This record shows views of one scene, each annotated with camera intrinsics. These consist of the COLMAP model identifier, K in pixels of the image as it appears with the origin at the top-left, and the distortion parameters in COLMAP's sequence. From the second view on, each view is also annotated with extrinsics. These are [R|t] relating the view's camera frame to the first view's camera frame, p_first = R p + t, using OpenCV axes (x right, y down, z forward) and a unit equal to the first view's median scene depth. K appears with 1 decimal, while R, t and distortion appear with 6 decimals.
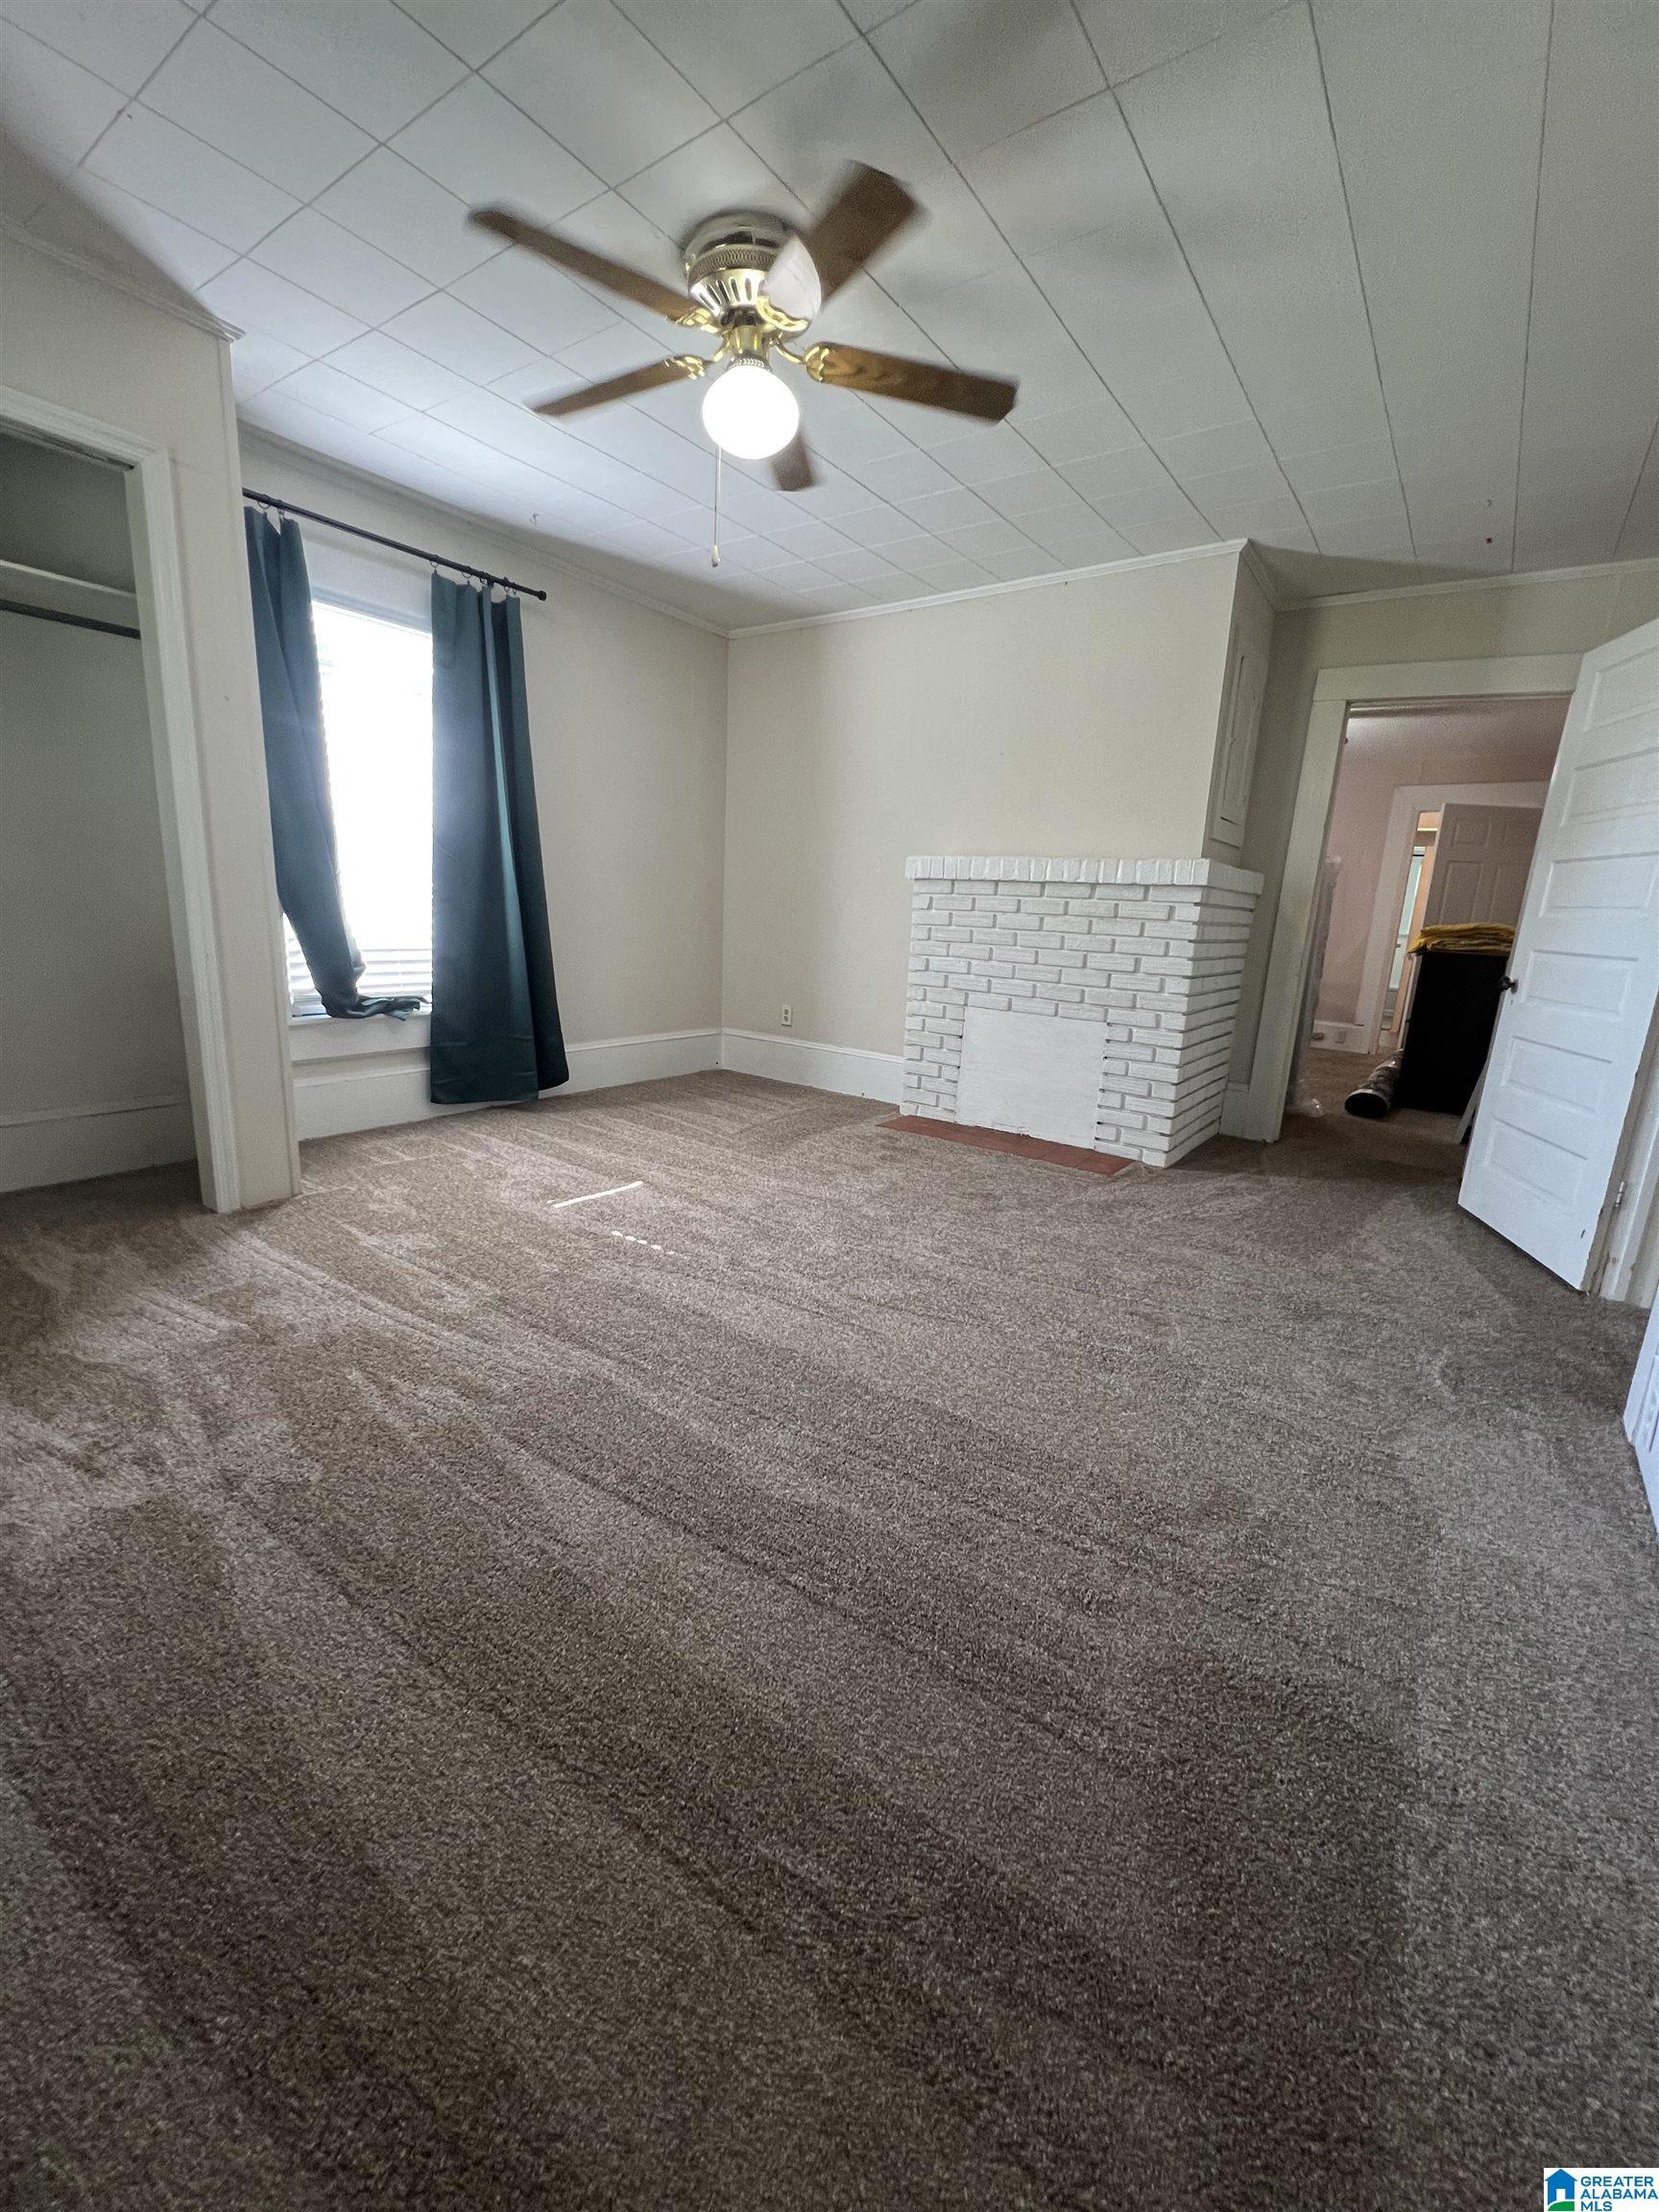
lens RADIAL K [[885.5, 0, 853.2], [0, 885.5, 1098.1], [0, 0, 1]] dist [-0.002396, 0.000272]
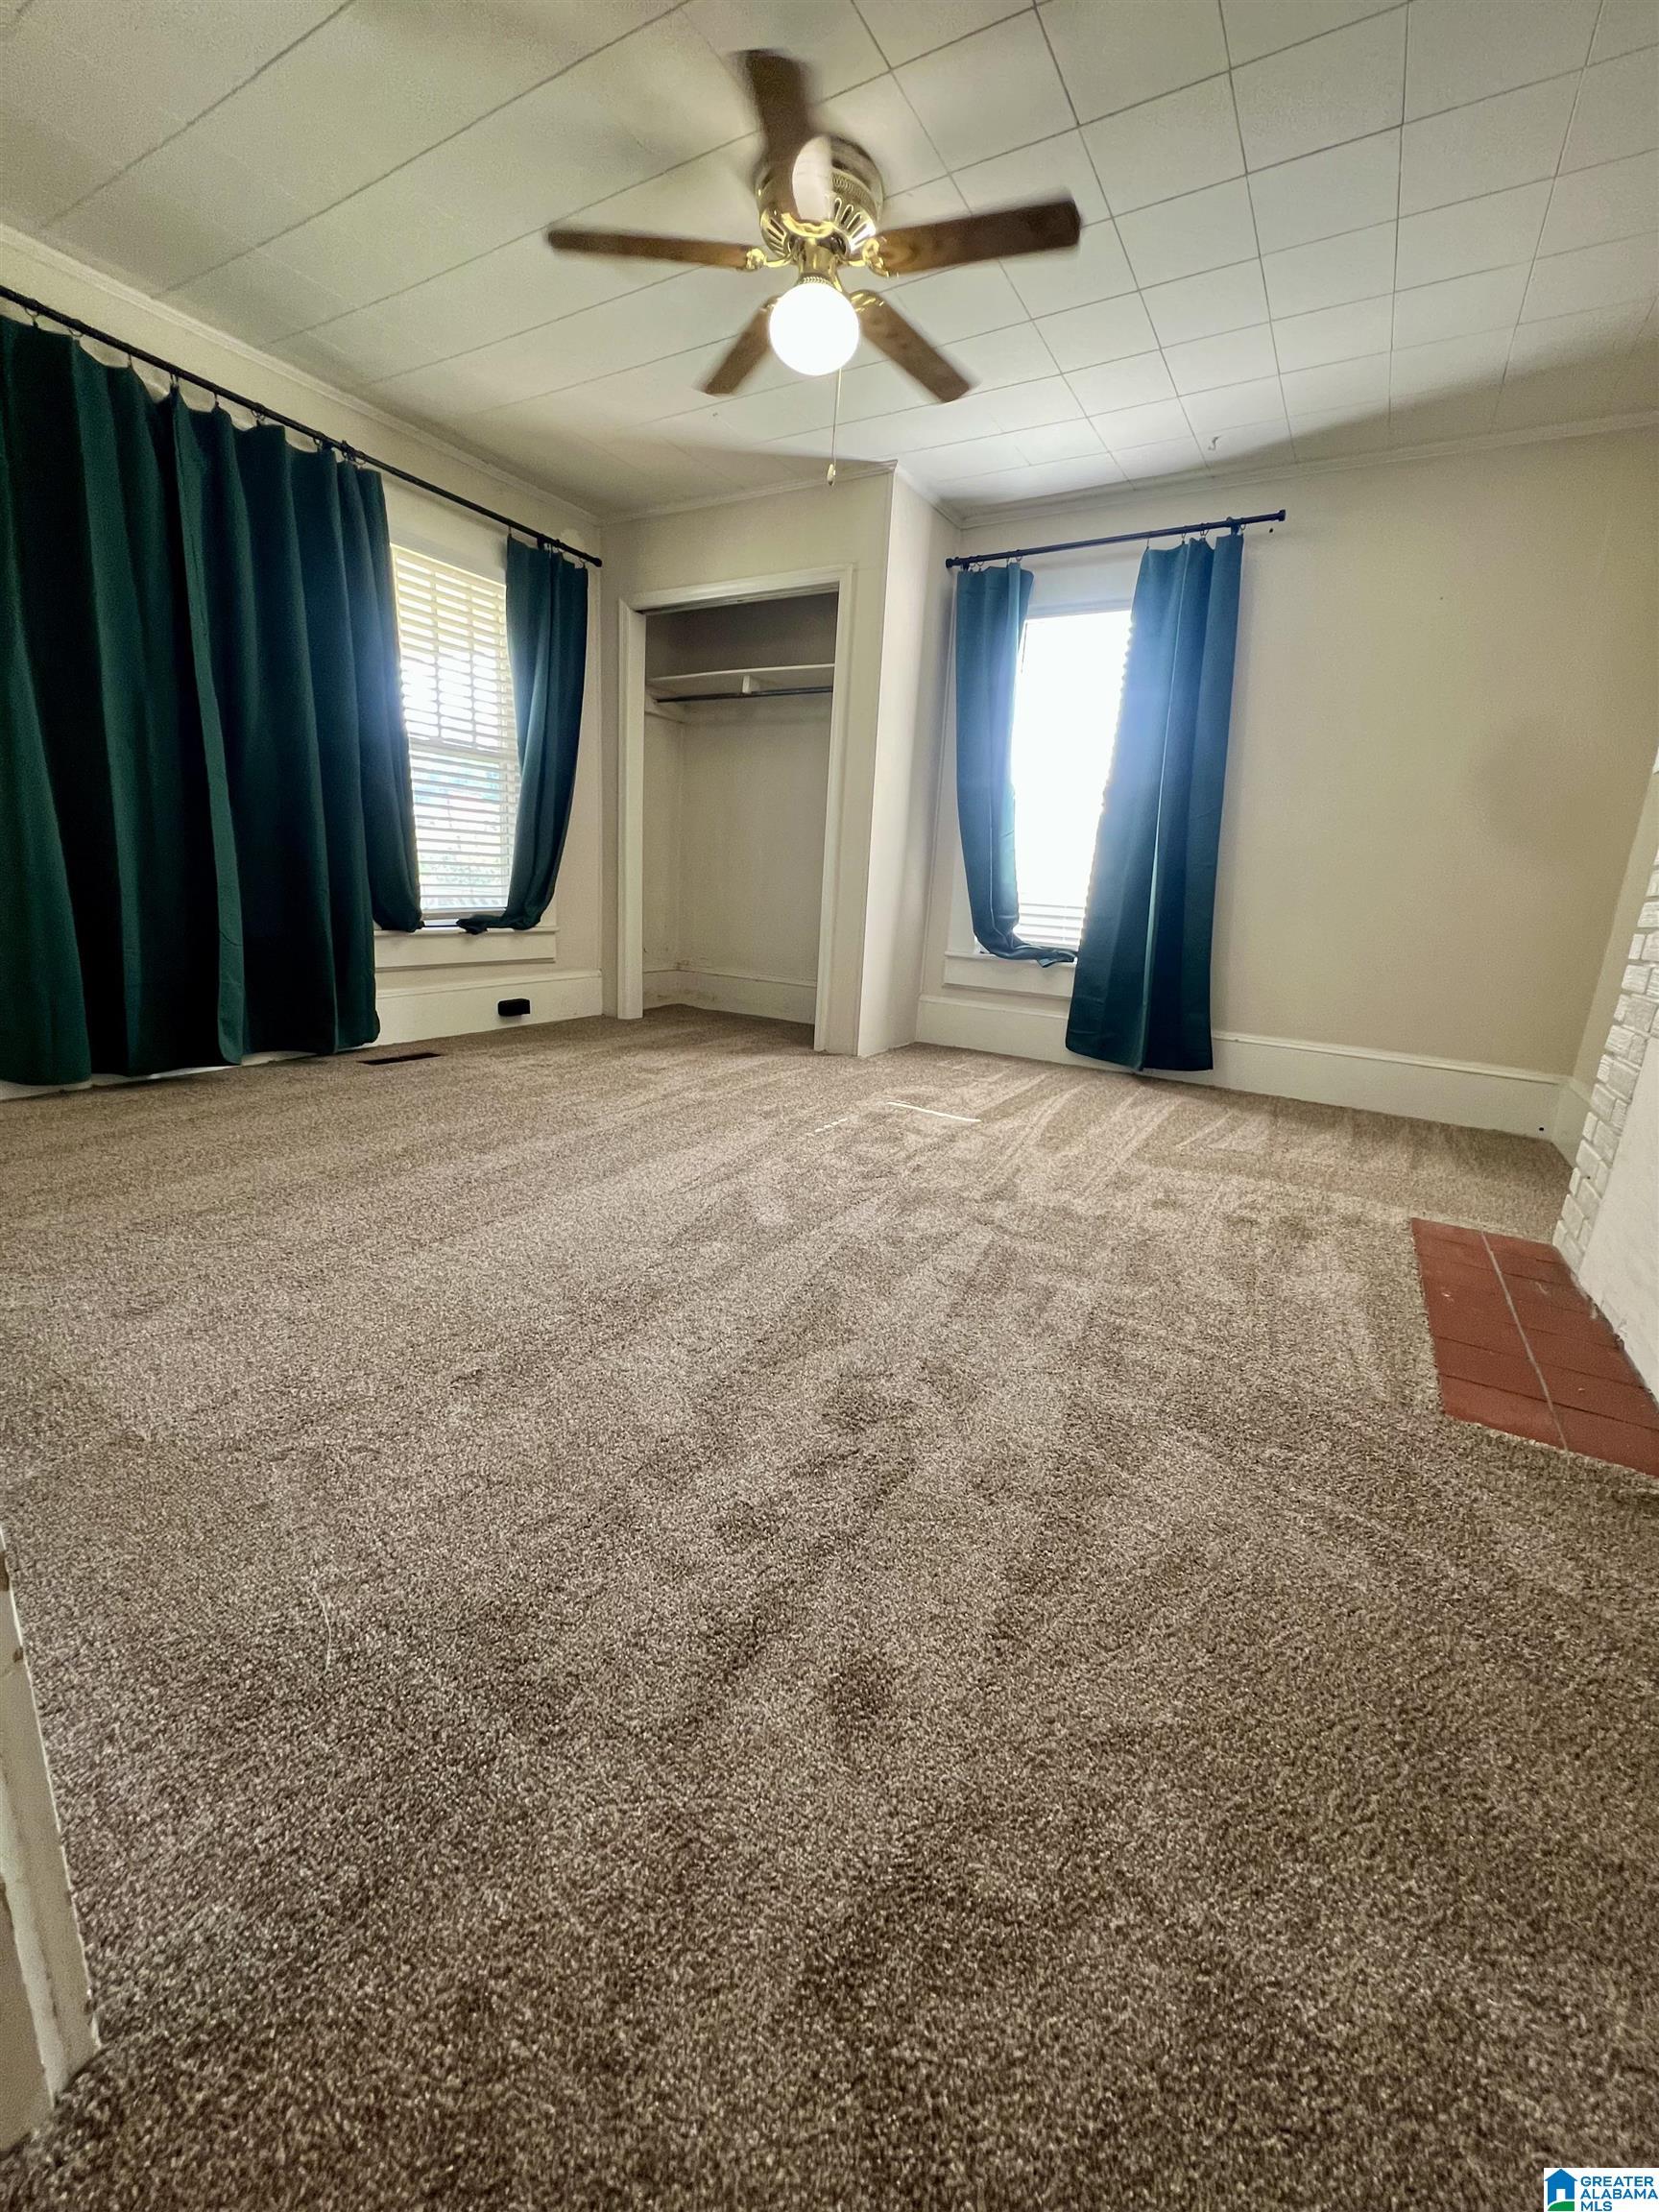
lens RADIAL K [[885.5, 0, 844.6], [0, 885.5, 1107.1], [0, 0, 1]] dist [-0.002396, 0.000272]
pose [[0.080352, 0.194304, -0.977645, 0.617865], [-0.270466, 0.948269, 0.166236, -0.036542], [0.959371, 0.251062, 0.128748, 0.639261]]
